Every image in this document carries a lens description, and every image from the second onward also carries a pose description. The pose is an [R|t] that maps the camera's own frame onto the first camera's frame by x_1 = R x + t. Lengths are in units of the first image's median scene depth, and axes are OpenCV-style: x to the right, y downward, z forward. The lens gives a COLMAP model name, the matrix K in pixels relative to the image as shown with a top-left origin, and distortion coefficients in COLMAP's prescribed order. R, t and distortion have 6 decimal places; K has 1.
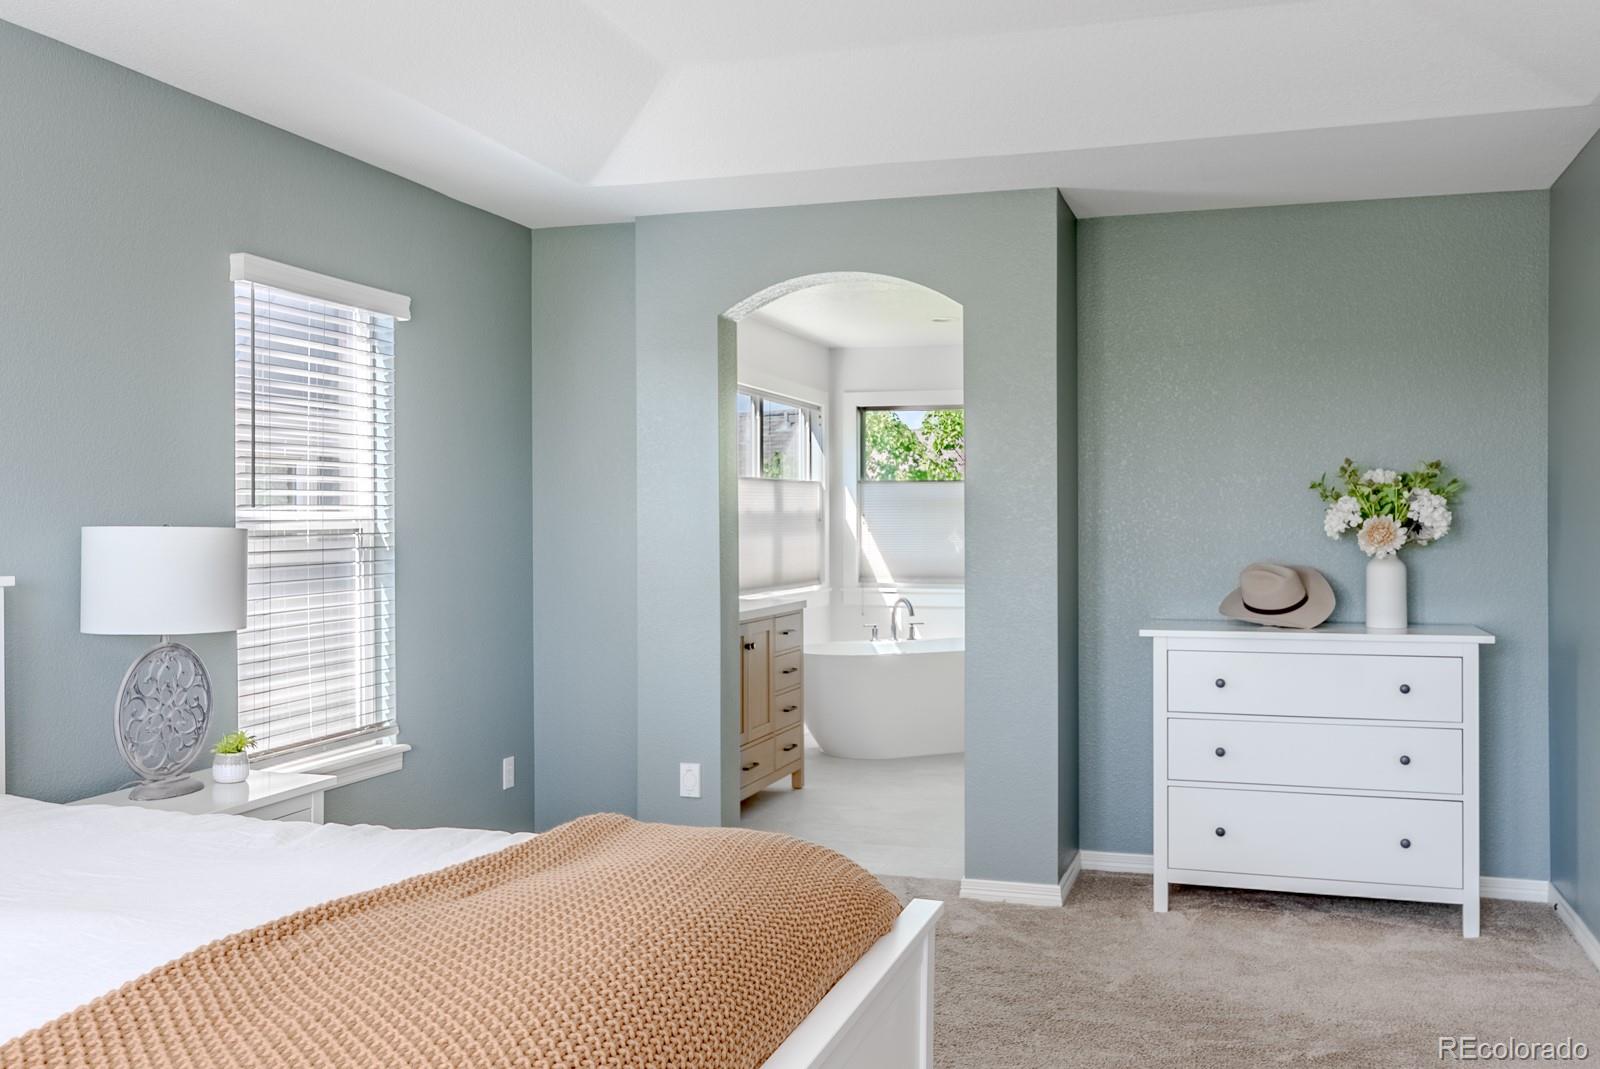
lens RADIAL K [[1401.6, 0, 801.0], [0, 1401.6, 533.0], [0, 0, 1]] dist [0.005842, 0.001625]
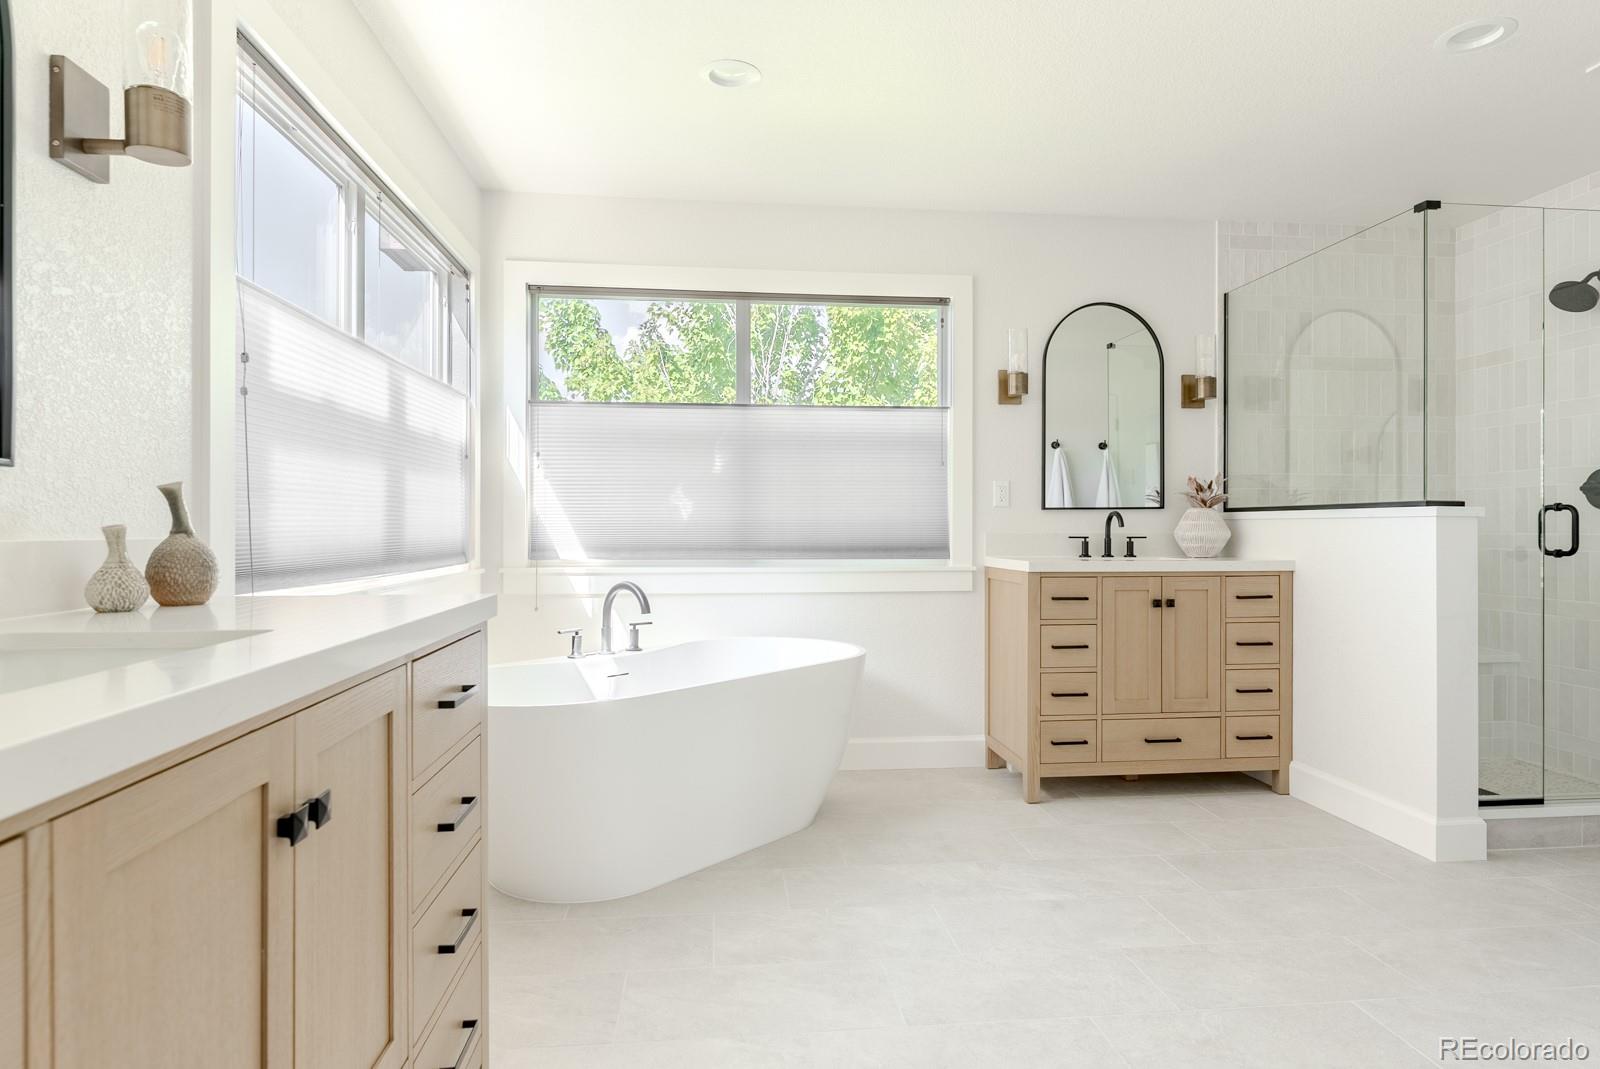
lens RADIAL K [[922.3, 0, 812.3], [0, 922.3, 524.3], [0, 0, 1]] dist [-0.003410, -0.000557]
pose [[0.909114, 0.004313, 0.416525, -0.016575], [0.000681, 0.999930, -0.011842, 0.024683], [-0.416546, 0.011049, 0.909047, 0.570188]]
